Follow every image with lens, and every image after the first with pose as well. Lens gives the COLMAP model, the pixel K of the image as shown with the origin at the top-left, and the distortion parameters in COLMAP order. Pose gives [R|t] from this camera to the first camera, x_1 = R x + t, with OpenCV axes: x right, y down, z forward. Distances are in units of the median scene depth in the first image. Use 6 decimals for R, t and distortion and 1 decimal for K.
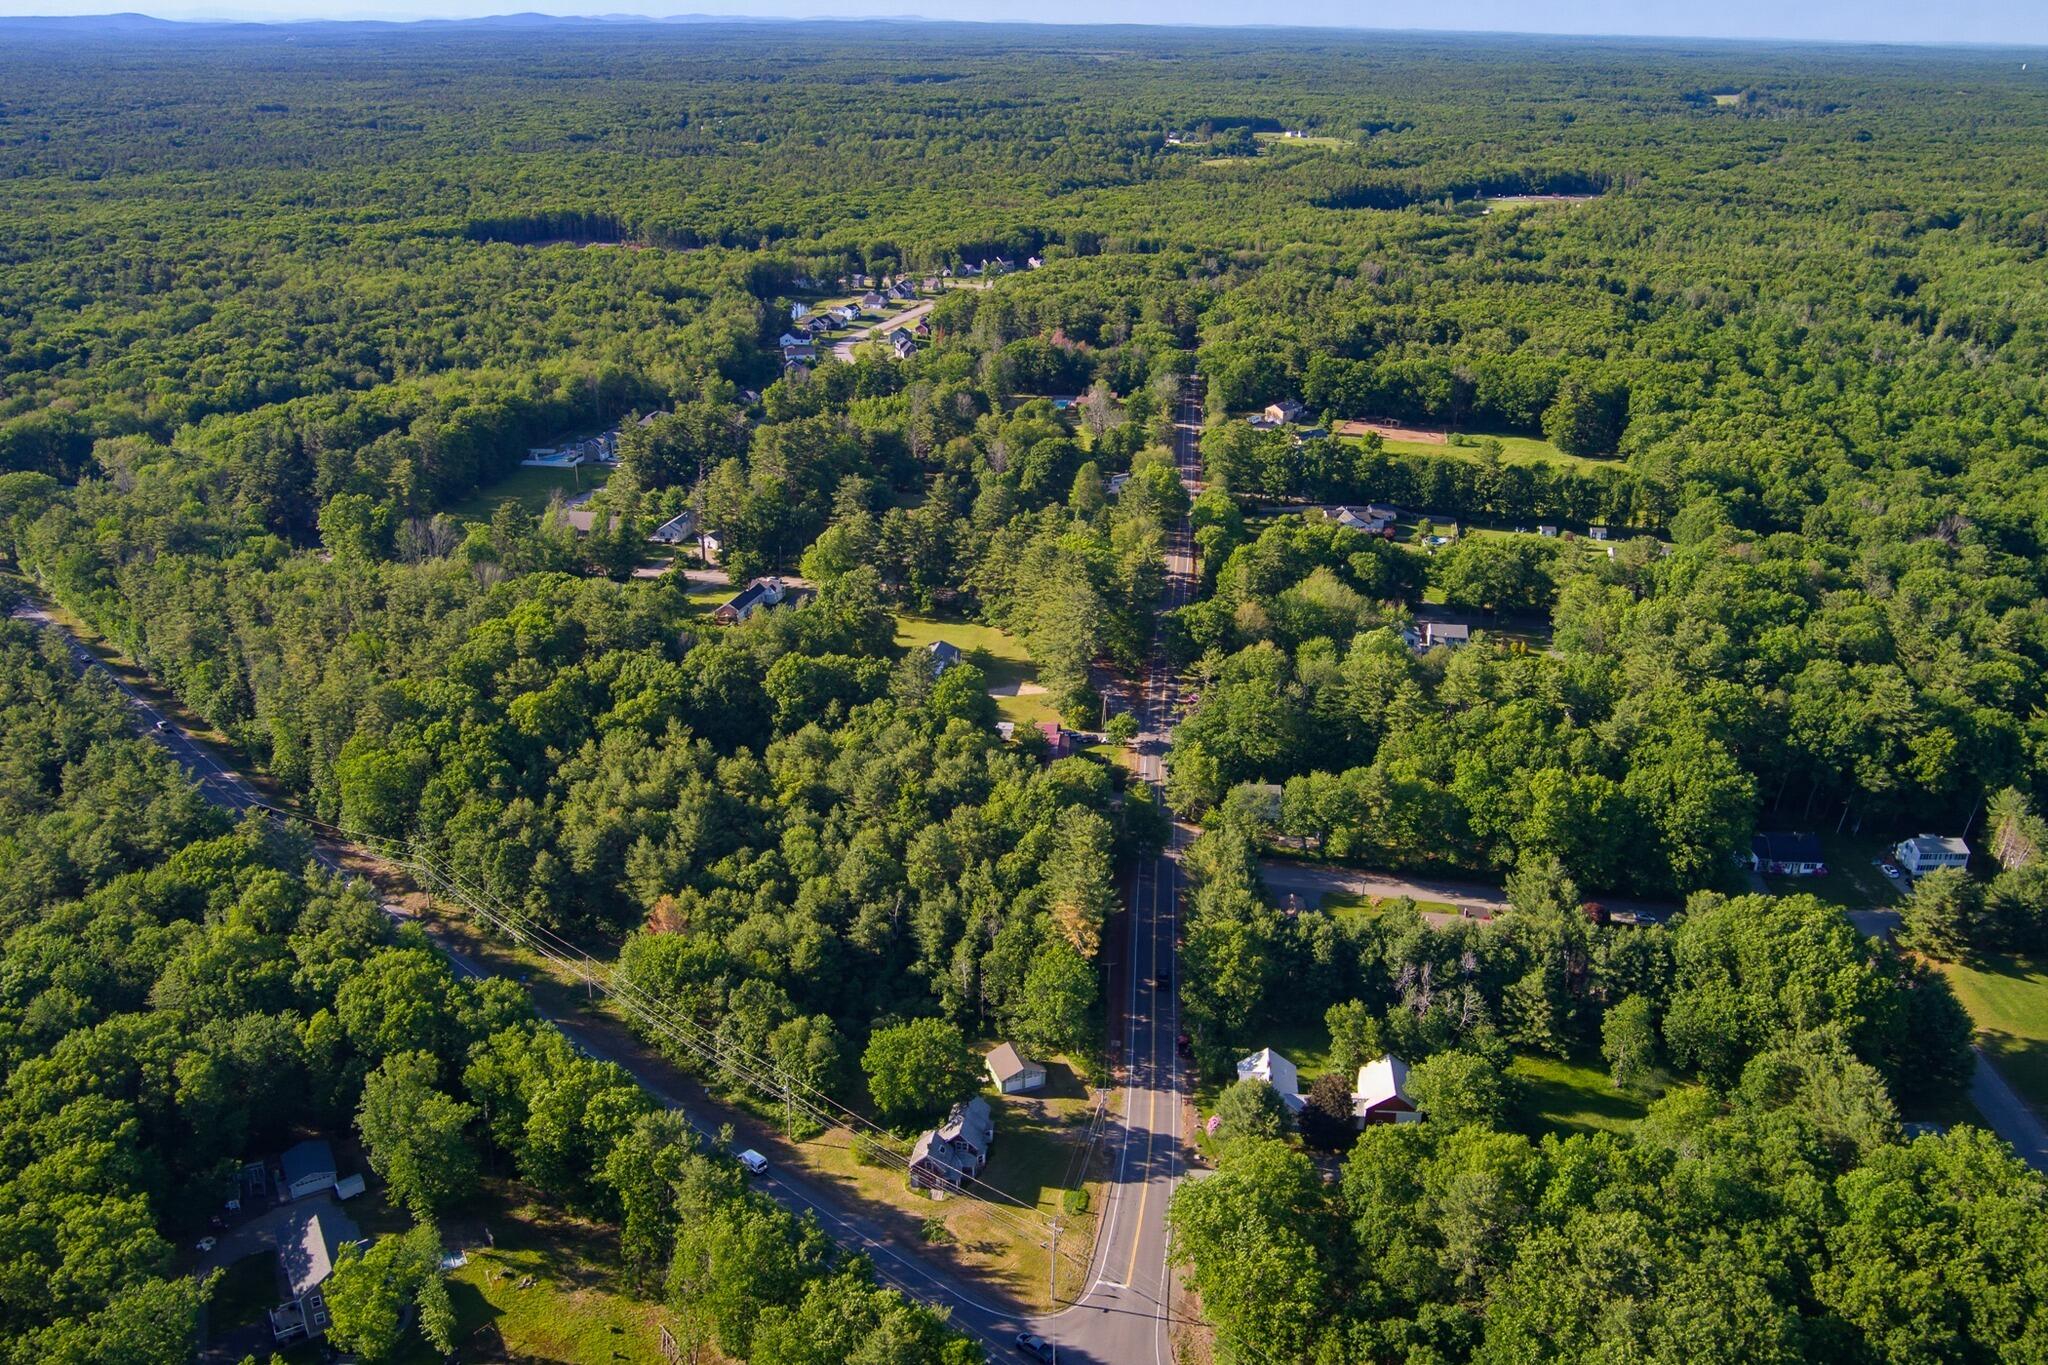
lens RADIAL K [[1605.9, 0, 1025.7], [0, 1605.9, 681.3], [0, 0, 1]] dist [-0.075282, 0.036730]
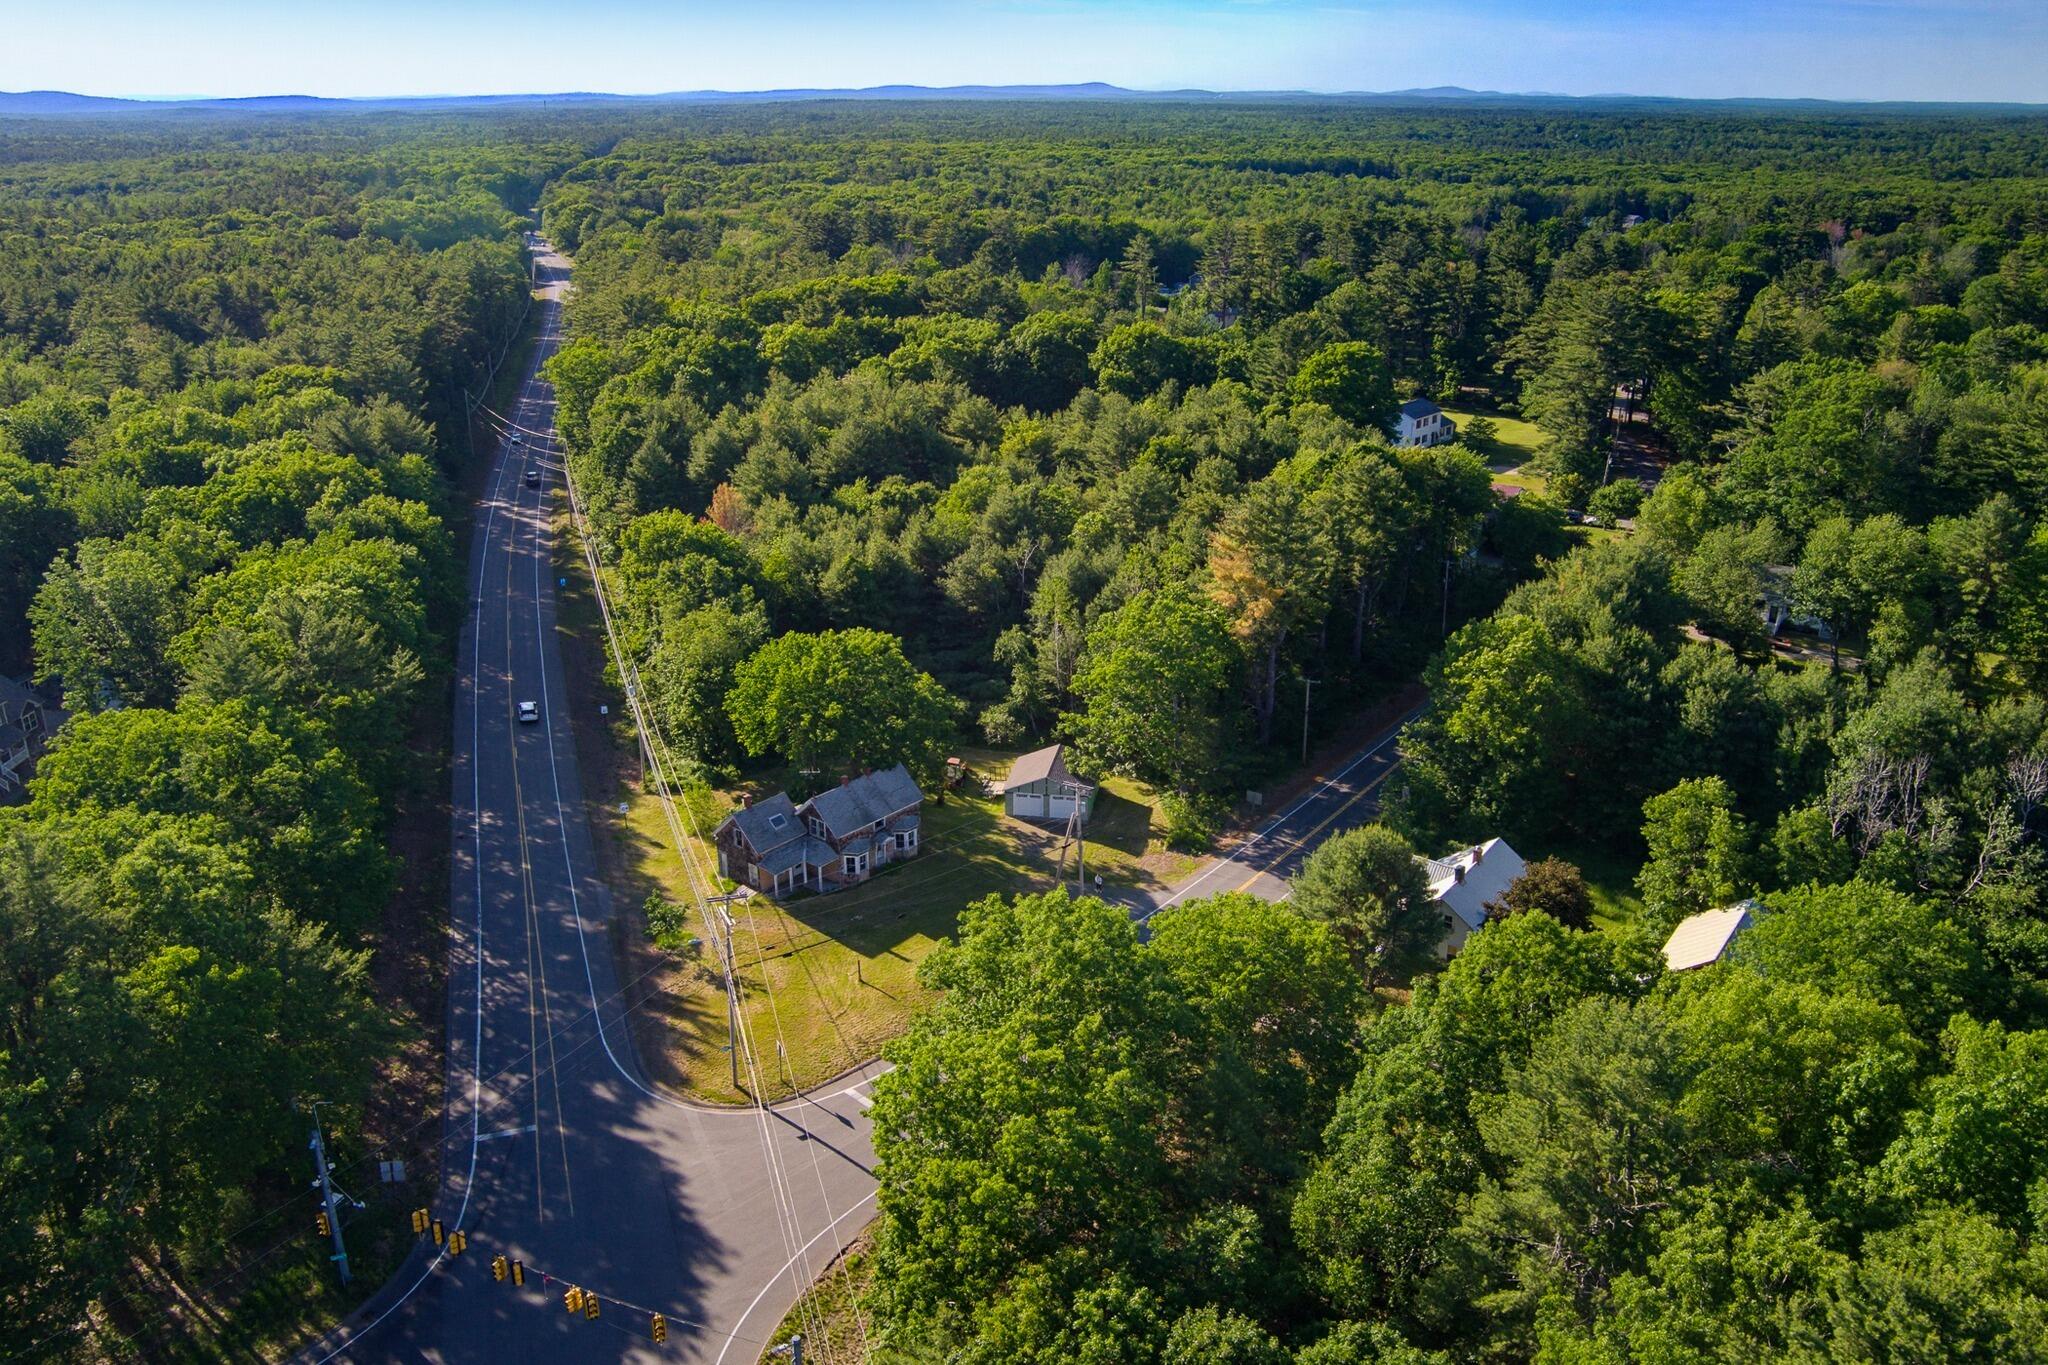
lens RADIAL K [[1605.9, 0, 1024.1], [0, 1605.9, 677.7], [0, 0, 1]] dist [-0.075282, 0.036730]
pose [[0.861512, 0.164778, -0.480255, 0.202172], [-0.187345, 0.982294, 0.000959, 0.167641], [0.471909, 0.089147, 0.877128, 0.405427]]
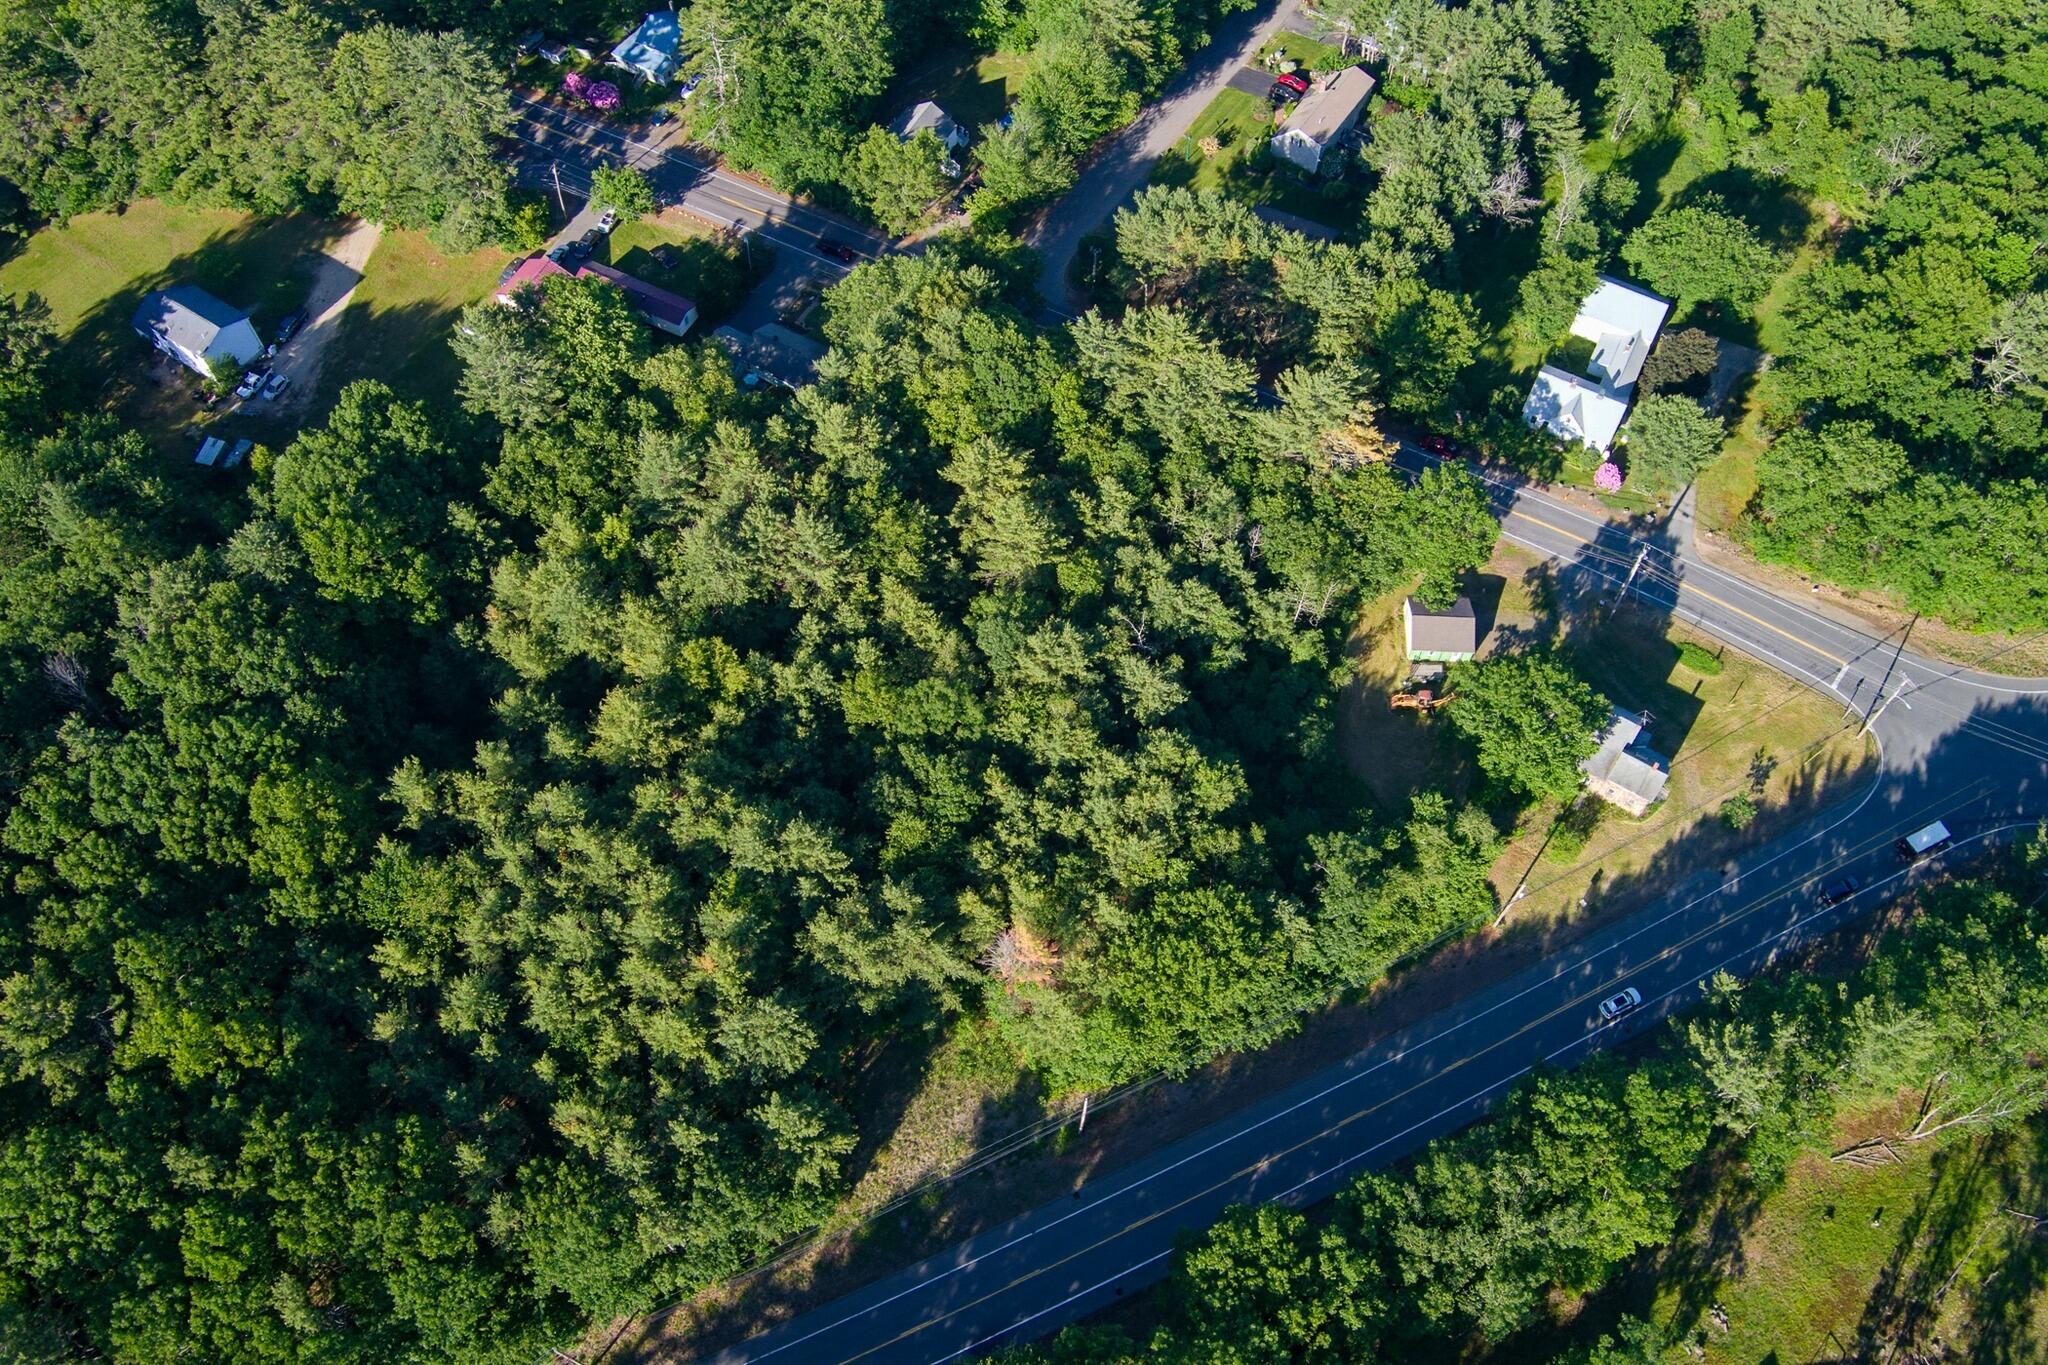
lens RADIAL K [[1605.9, 0, 1030.1], [0, 1605.9, 682.6], [0, 0, 1]] dist [-0.075282, 0.036730]
pose [[0.393523, -0.797879, 0.456649, -0.361468], [0.360020, 0.590806, 0.722034, -0.286716], [-0.845887, -0.119734, 0.519749, 0.625607]]
